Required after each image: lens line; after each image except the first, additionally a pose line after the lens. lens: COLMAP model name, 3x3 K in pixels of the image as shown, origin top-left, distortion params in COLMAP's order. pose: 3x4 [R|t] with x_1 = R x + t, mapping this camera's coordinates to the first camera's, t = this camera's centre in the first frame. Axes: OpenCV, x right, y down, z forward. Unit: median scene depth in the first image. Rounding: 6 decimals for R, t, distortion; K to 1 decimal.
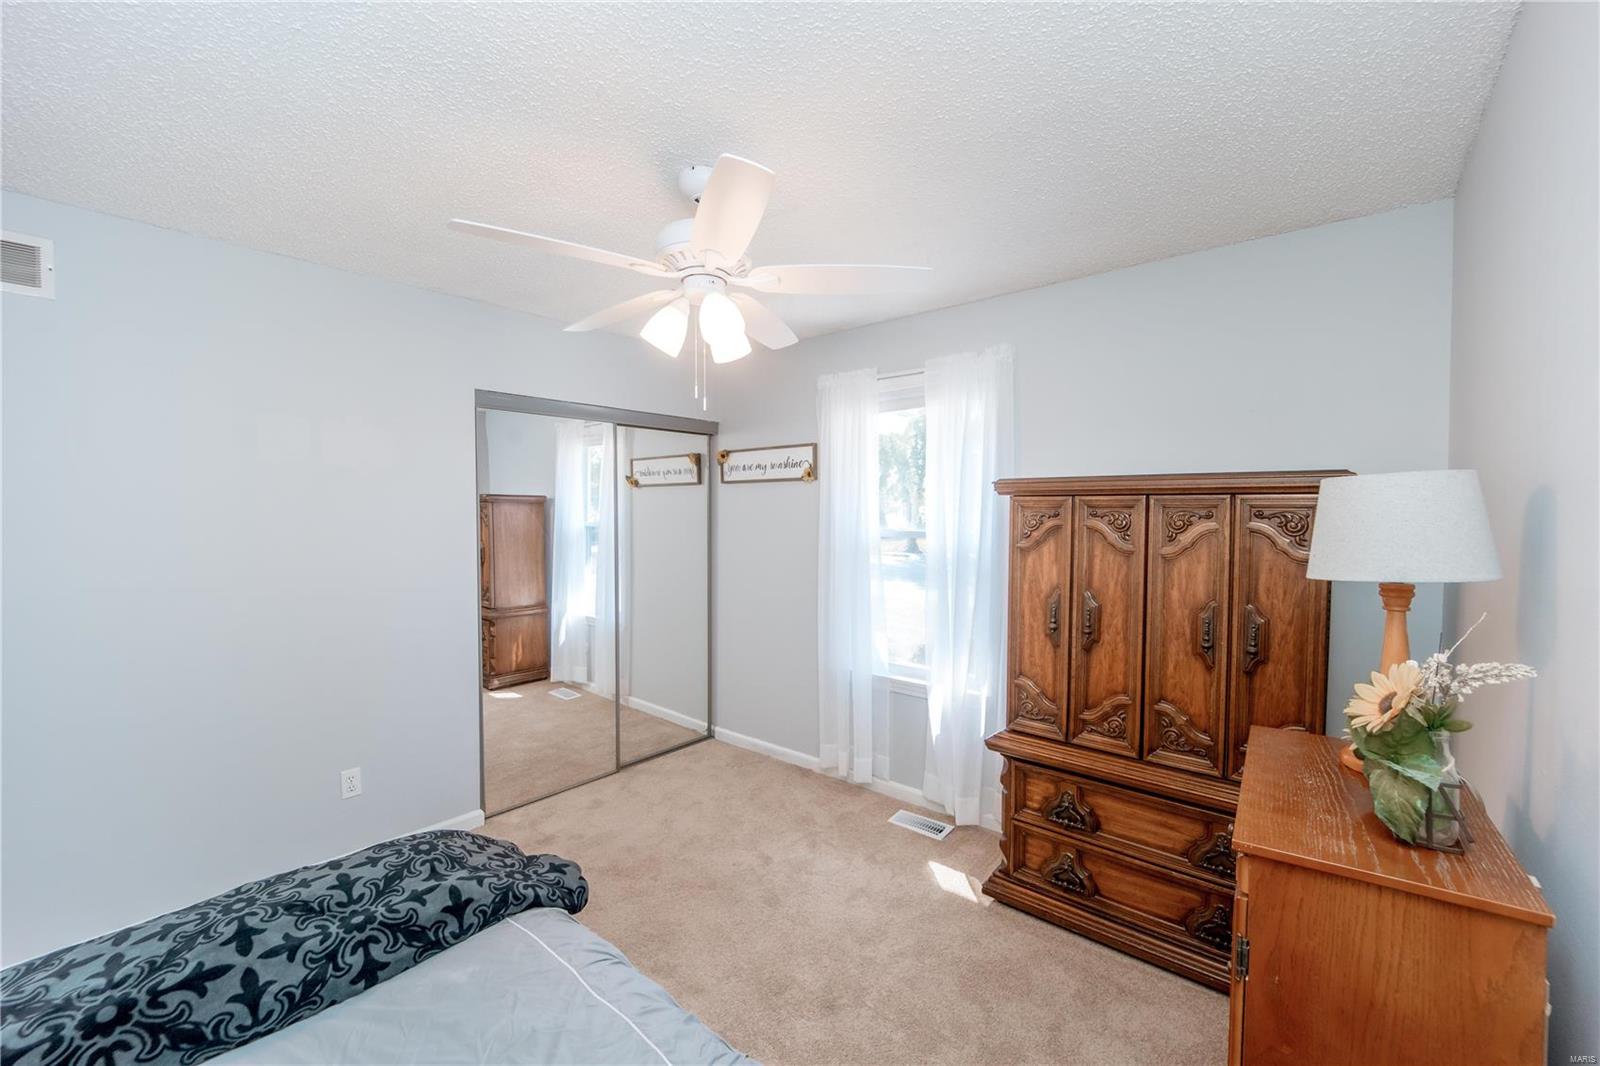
lens RADIAL K [[635.8, 0, 797.7], [0, 635.8, 541.0], [0, 0, 1]] dist [-0.000756, -0.000063]
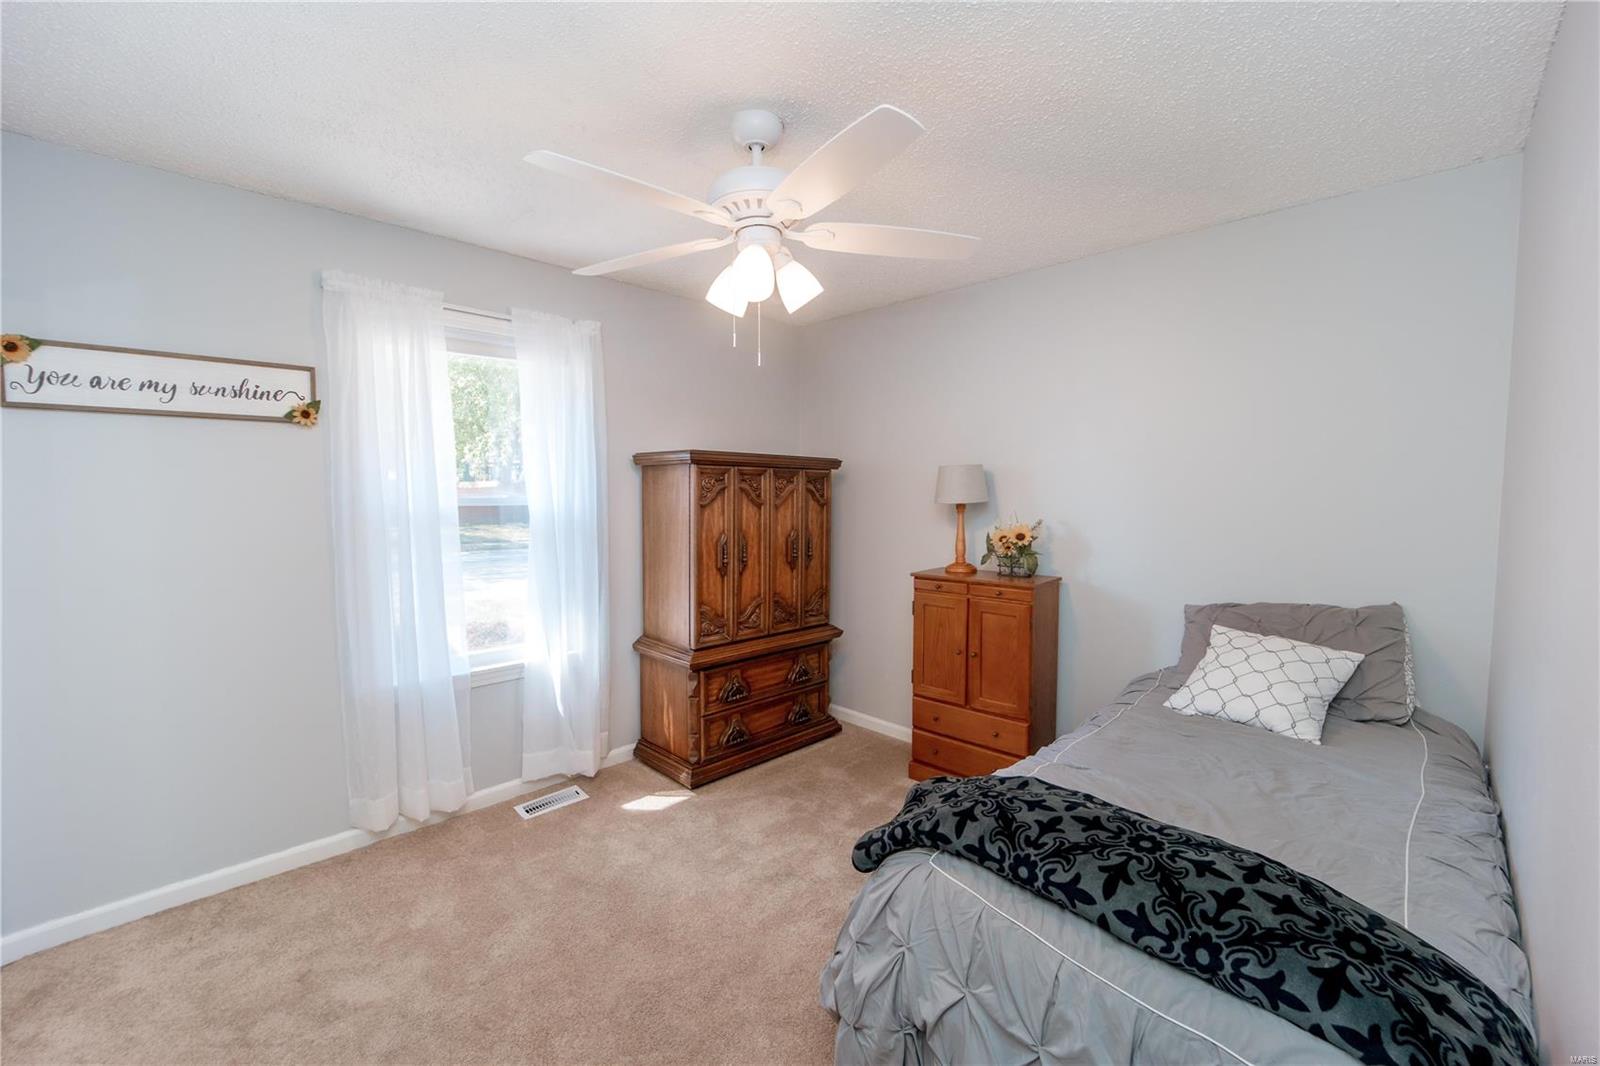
lens RADIAL K [[670.2, 0, 816.0], [0, 670.2, 533.7], [0, 0, 1]] dist [-0.016201, -0.000232]
pose [[0.065066, -0.071315, 0.995329, -0.970467], [0.038036, 0.996895, 0.068940, -0.015846], [-0.997156, 0.033373, 0.067576, 0.673614]]
